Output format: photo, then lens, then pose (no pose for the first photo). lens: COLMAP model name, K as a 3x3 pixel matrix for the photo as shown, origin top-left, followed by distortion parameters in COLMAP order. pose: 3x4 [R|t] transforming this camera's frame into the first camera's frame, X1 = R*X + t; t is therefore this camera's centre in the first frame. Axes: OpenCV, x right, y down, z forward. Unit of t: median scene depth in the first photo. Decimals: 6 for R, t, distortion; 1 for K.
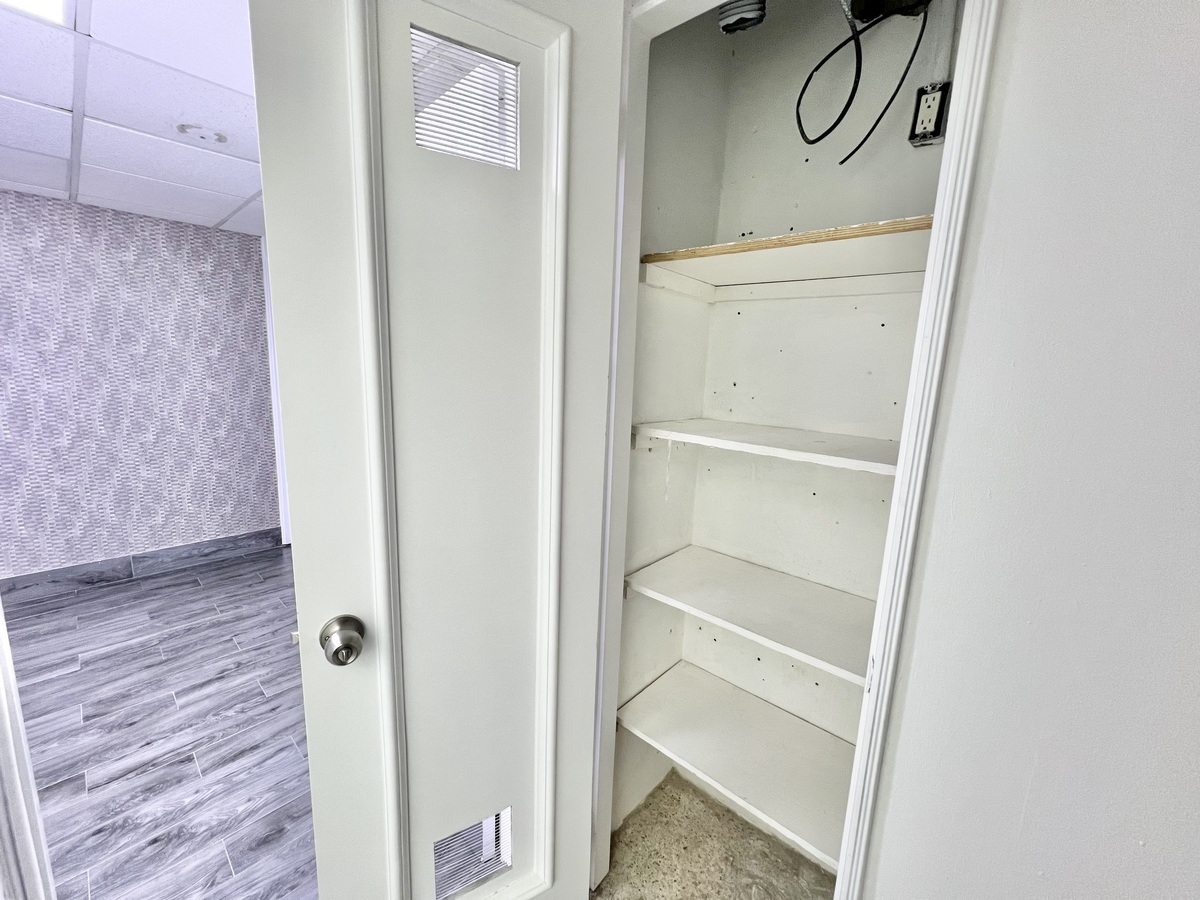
lens RADIAL K [[485.0, 0, 595.0], [0, 485.0, 449.4], [0, 0, 1]] dist [0.001919, 0.000417]
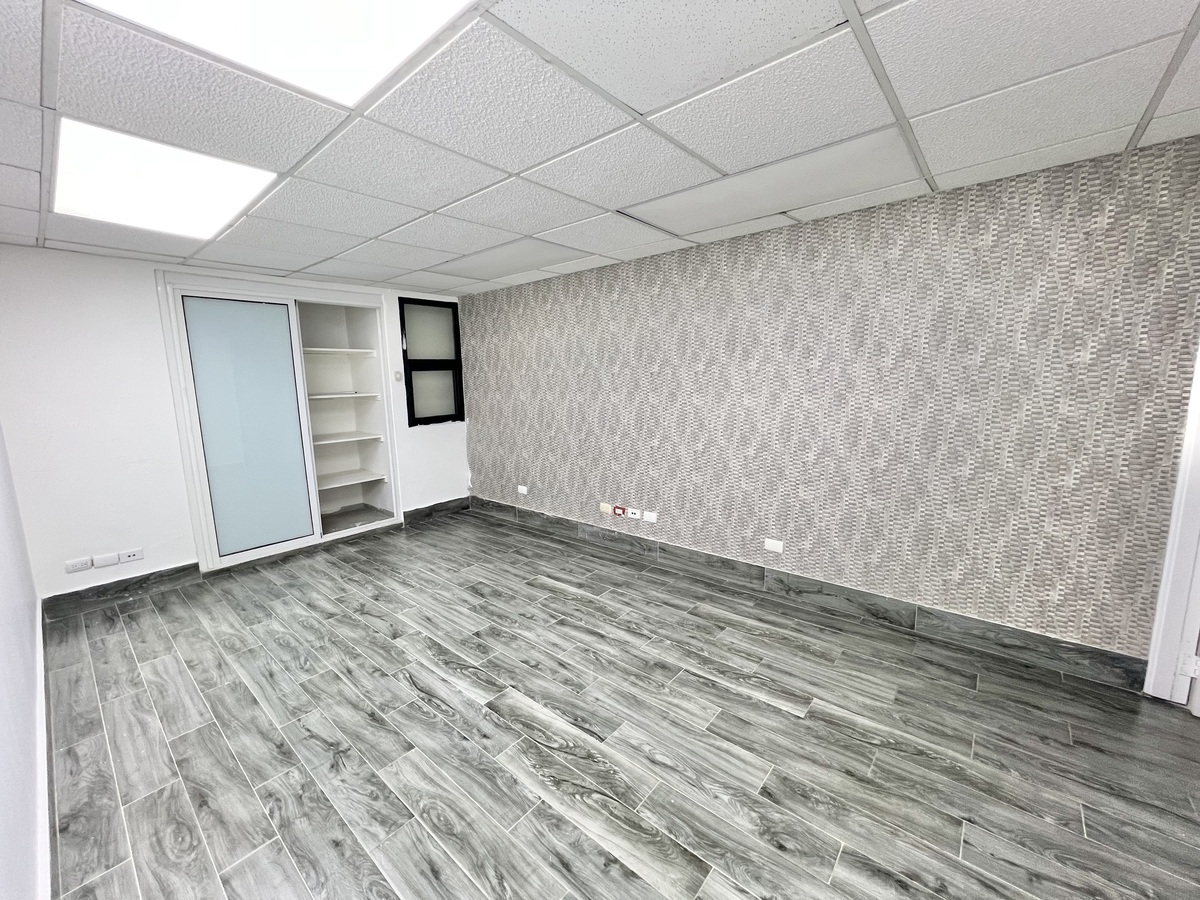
lens RADIAL K [[485.0, 0, 595.2], [0, 485.0, 446.3], [0, 0, 1]] dist [0.001919, 0.000417]
pose [[0.047478, 0.102299, -0.993620, -0.185485], [-0.151738, 0.983936, 0.094052, -0.050778], [0.987280, 0.146305, 0.062238, 0.382680]]
